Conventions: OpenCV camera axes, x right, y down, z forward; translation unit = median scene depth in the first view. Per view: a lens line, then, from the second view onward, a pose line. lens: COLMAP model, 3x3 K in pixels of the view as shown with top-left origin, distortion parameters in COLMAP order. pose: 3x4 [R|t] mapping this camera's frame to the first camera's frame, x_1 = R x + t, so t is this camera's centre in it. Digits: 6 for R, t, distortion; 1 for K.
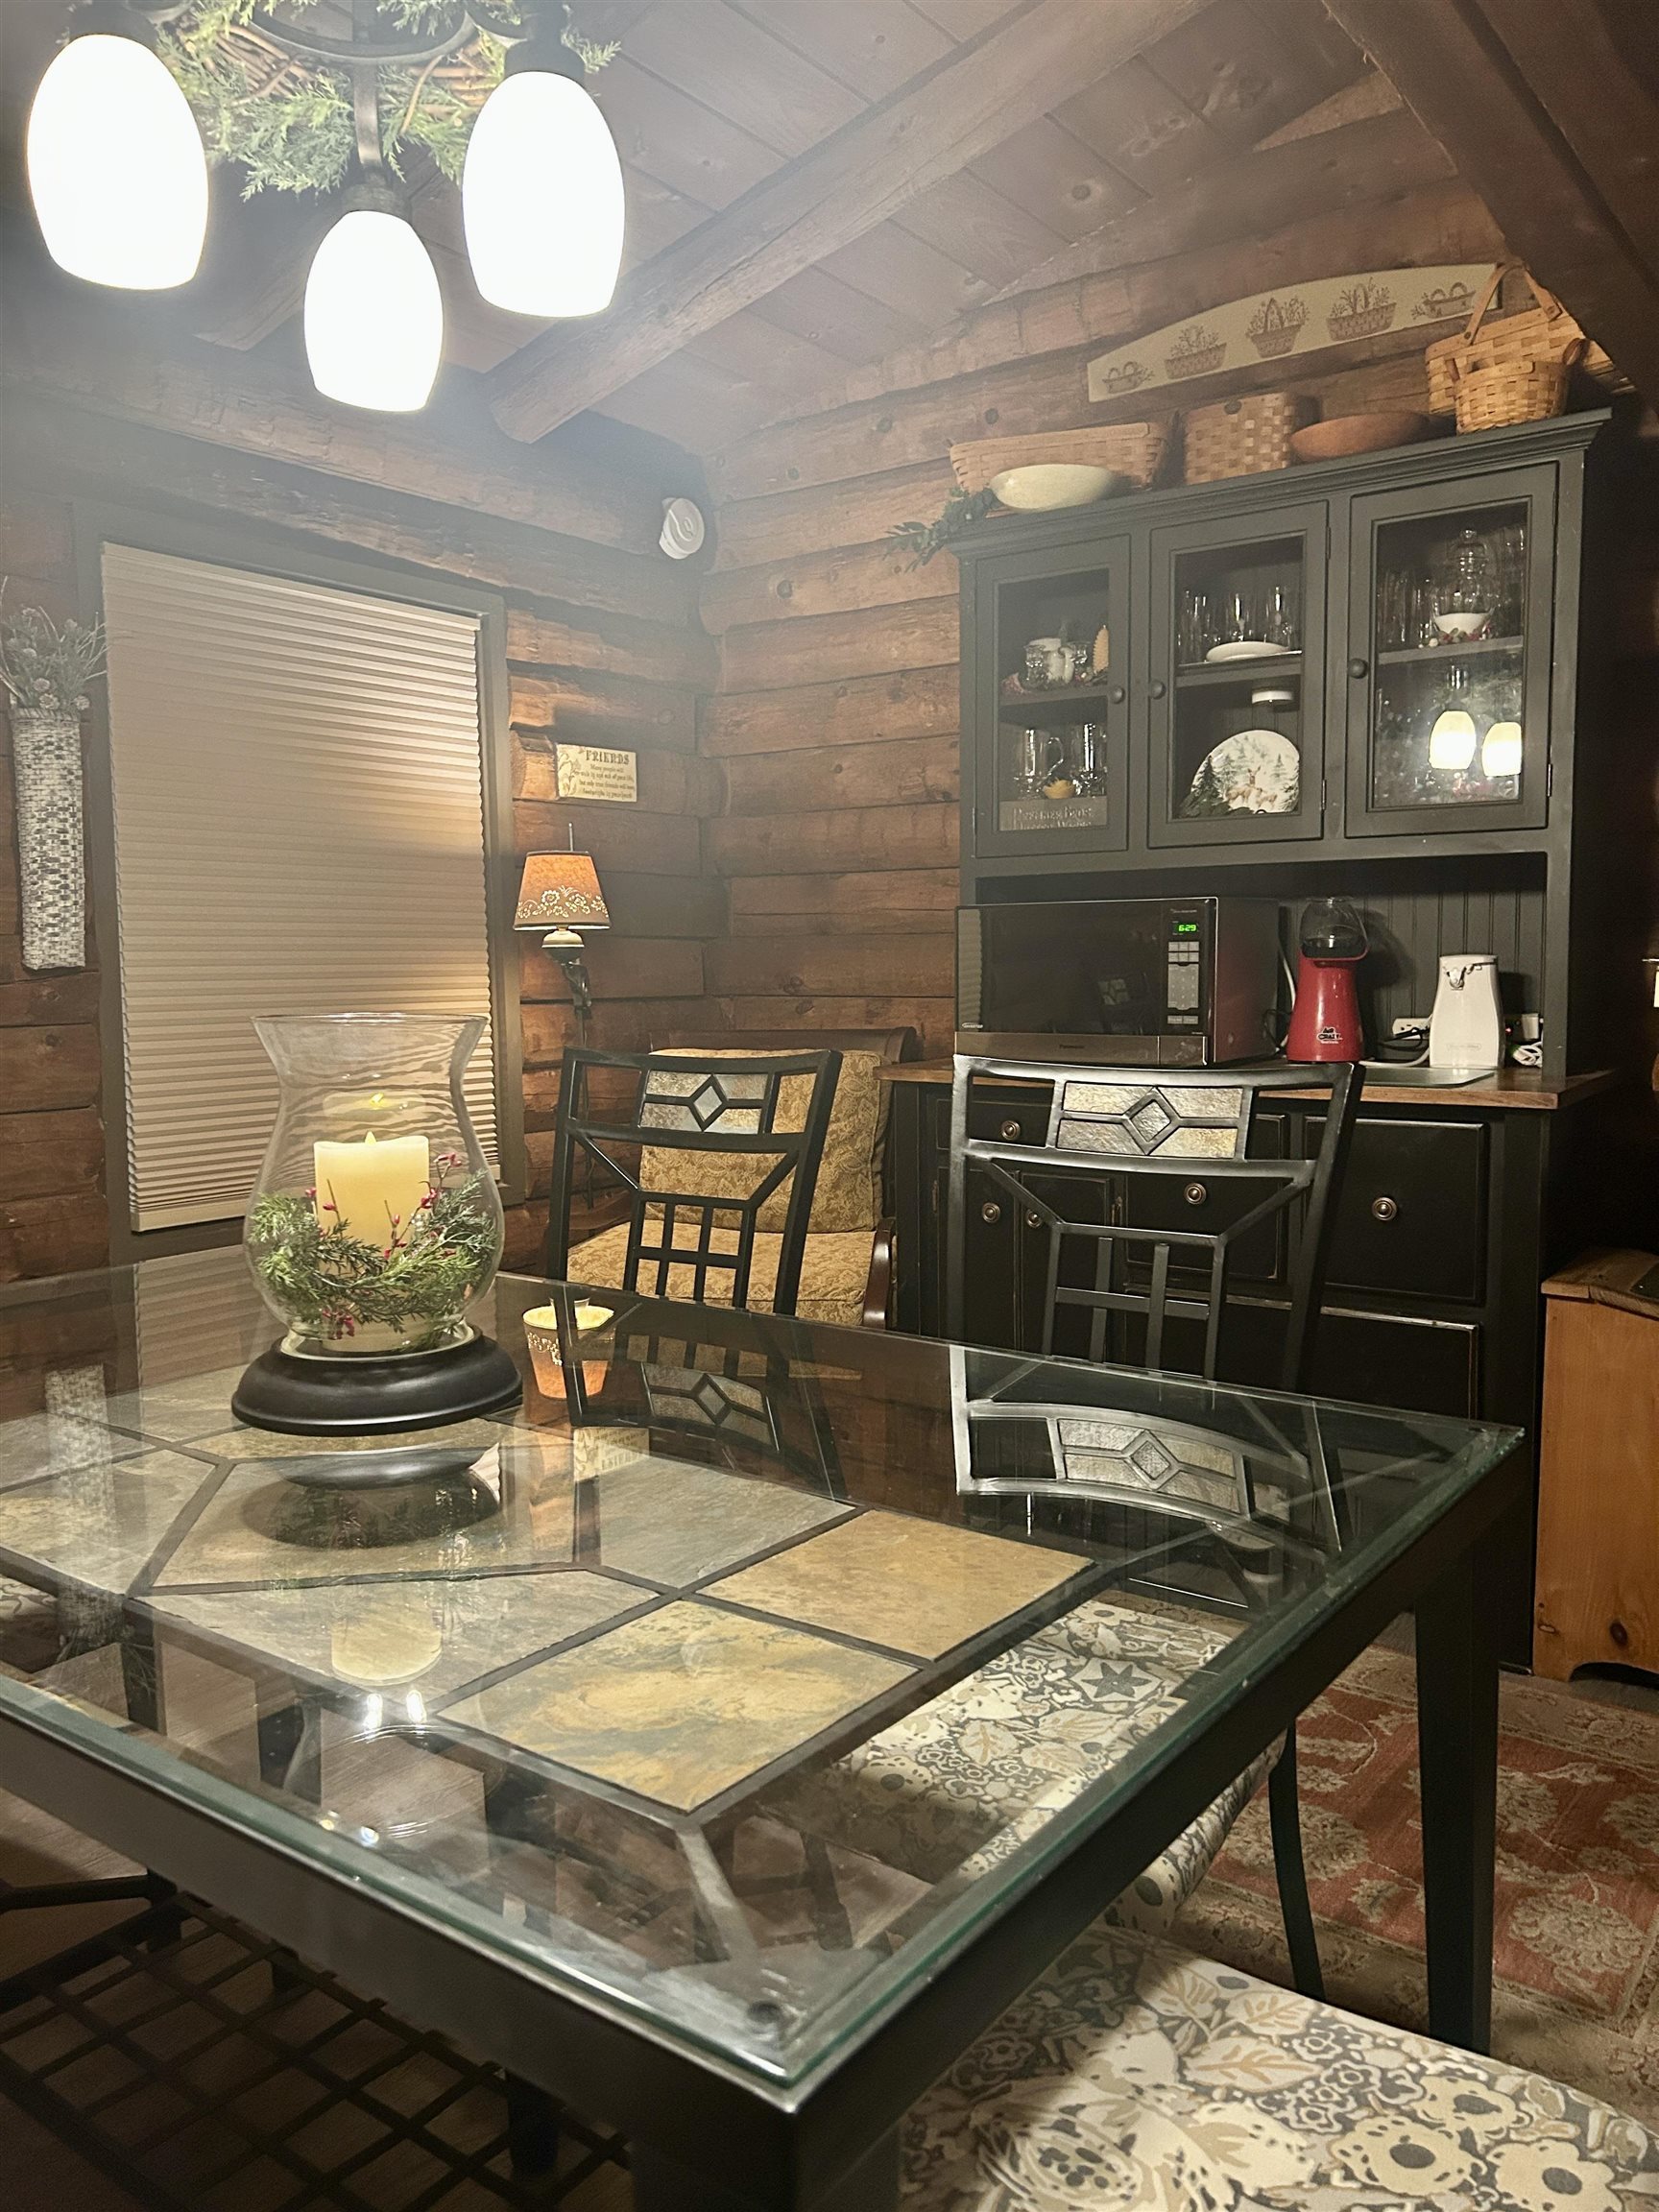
lens RADIAL K [[1656.6, 0, 821.9], [0, 1656.6, 1097.6], [0, 0, 1]] dist [0.028460, -0.039544]
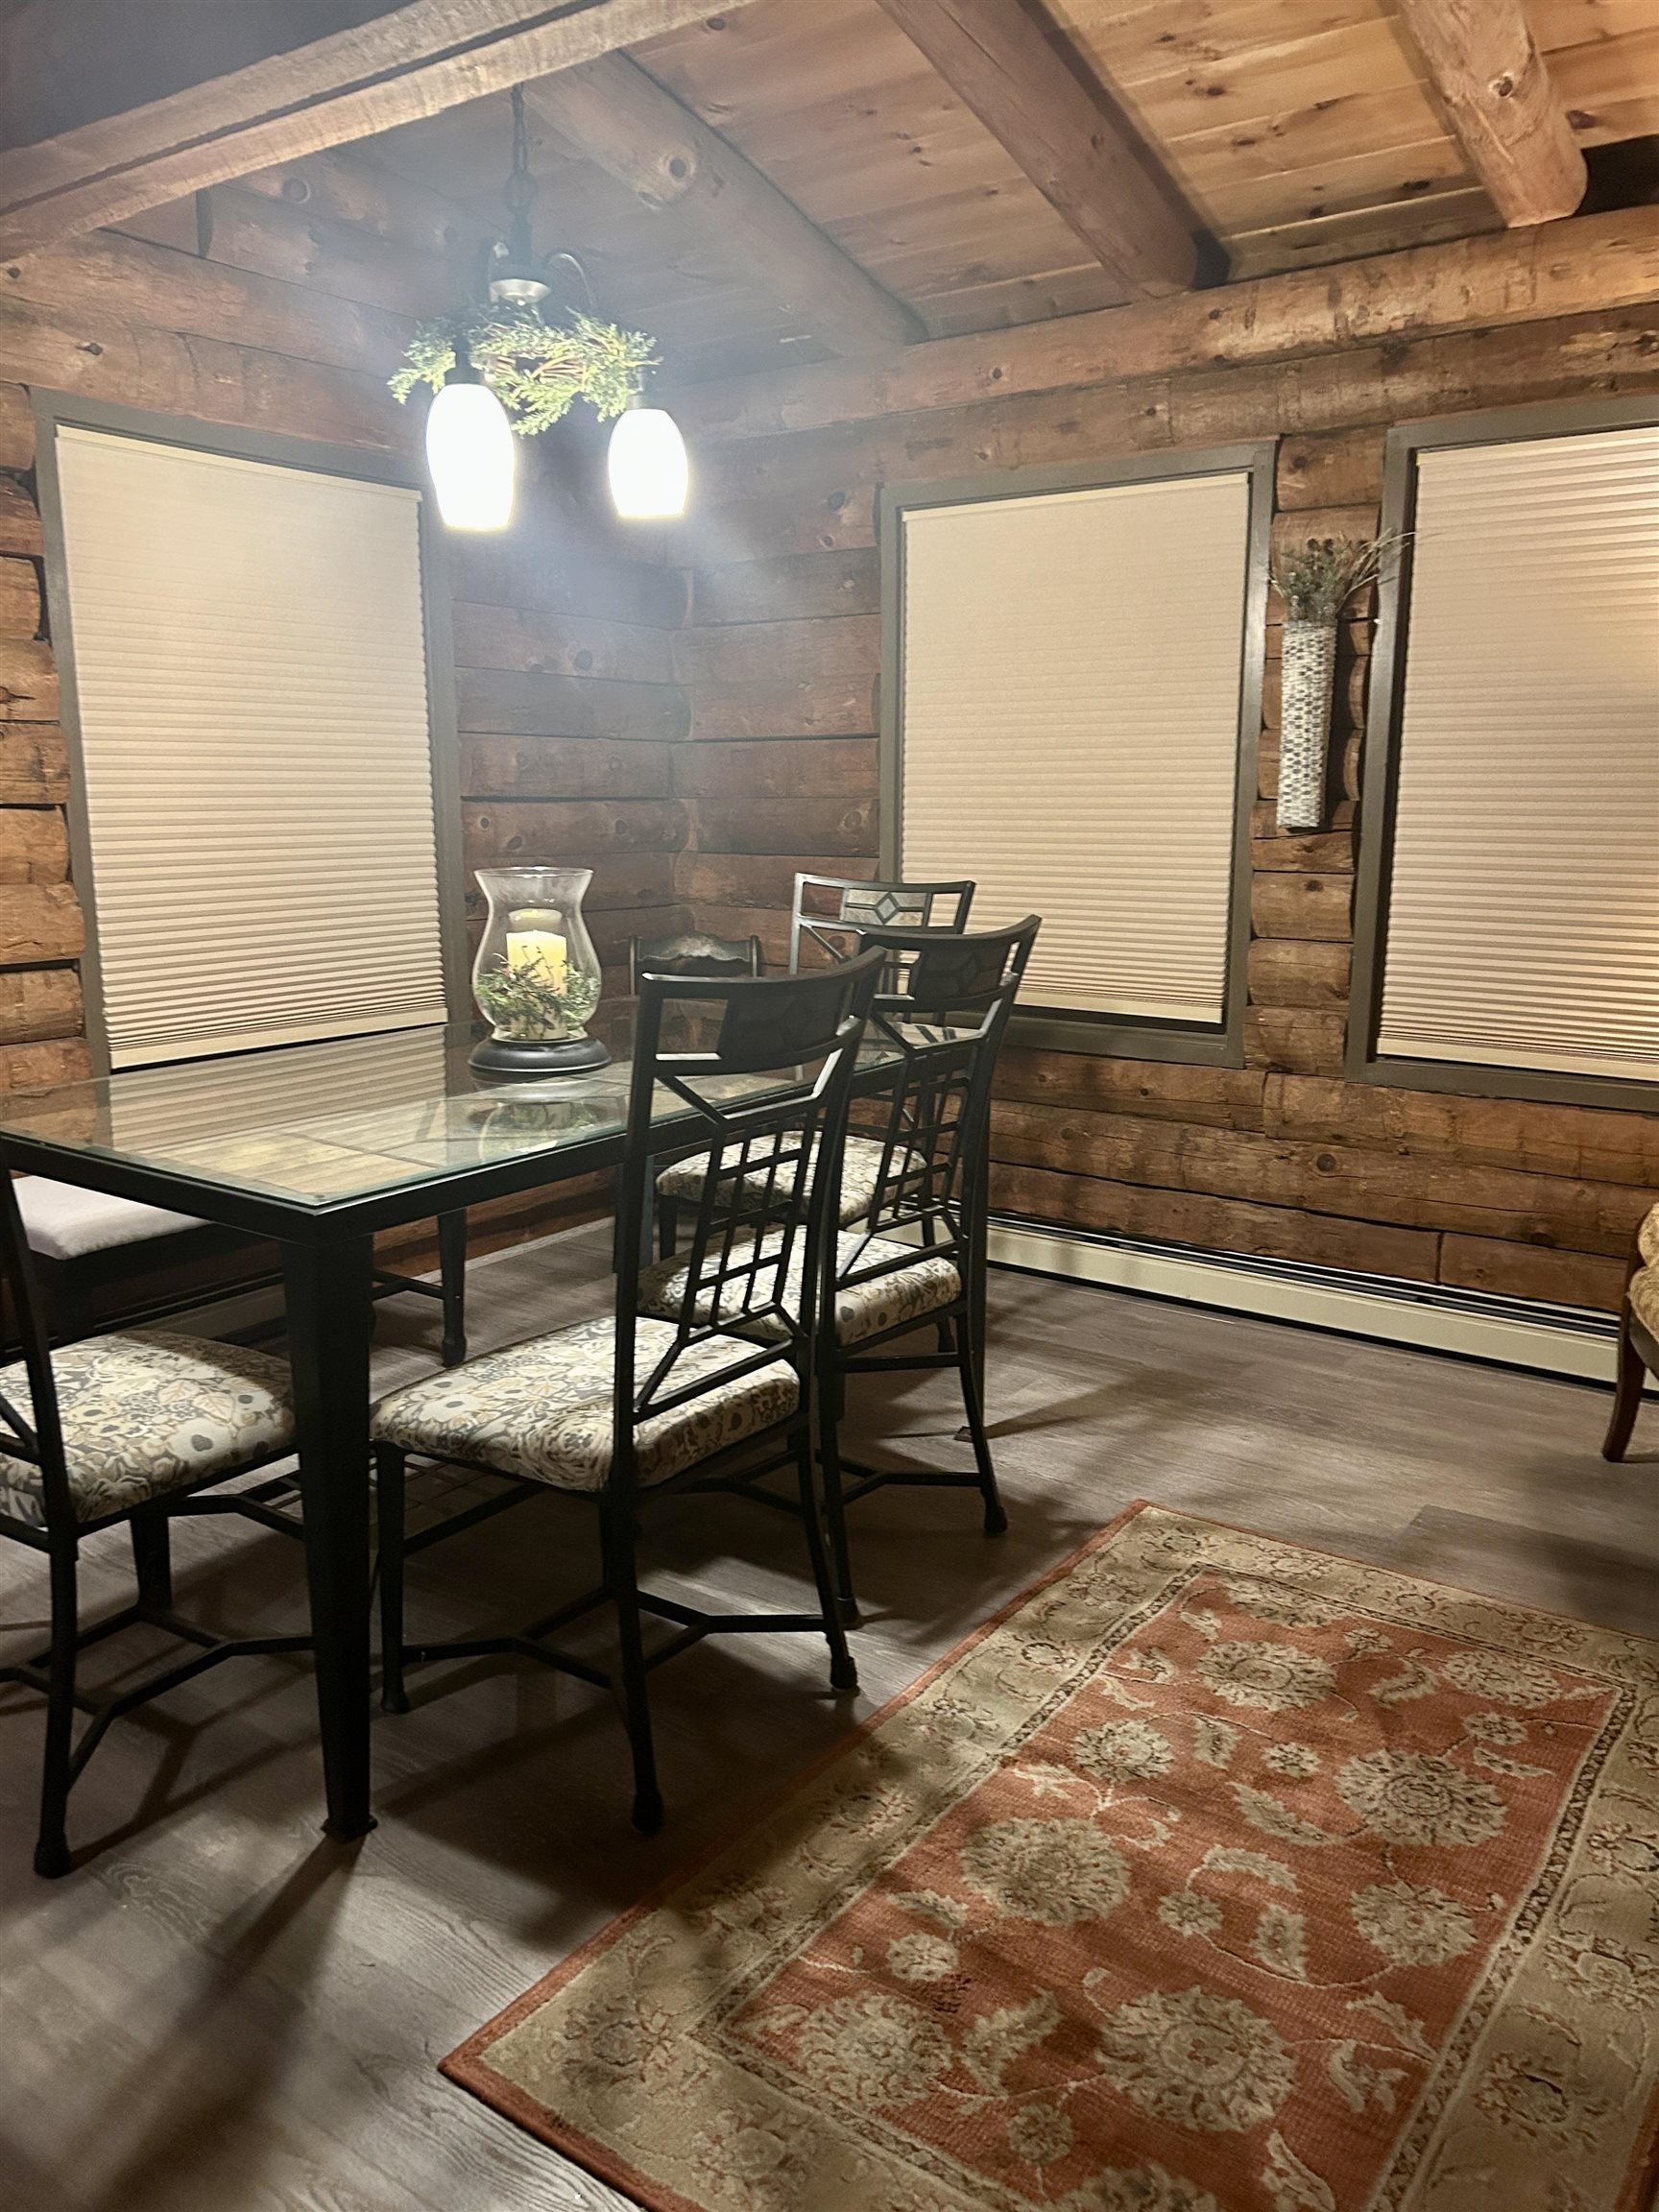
lens RADIAL K [[1656.6, 0, 823.1], [0, 1656.6, 1116.8], [0, 0, 1]] dist [0.028460, -0.039544]
pose [[0.020416, 0.216471, -0.976075, 2.173245], [-0.085403, 0.973088, 0.214023, -0.277023], [0.996137, 0.078991, 0.038354, 1.634485]]
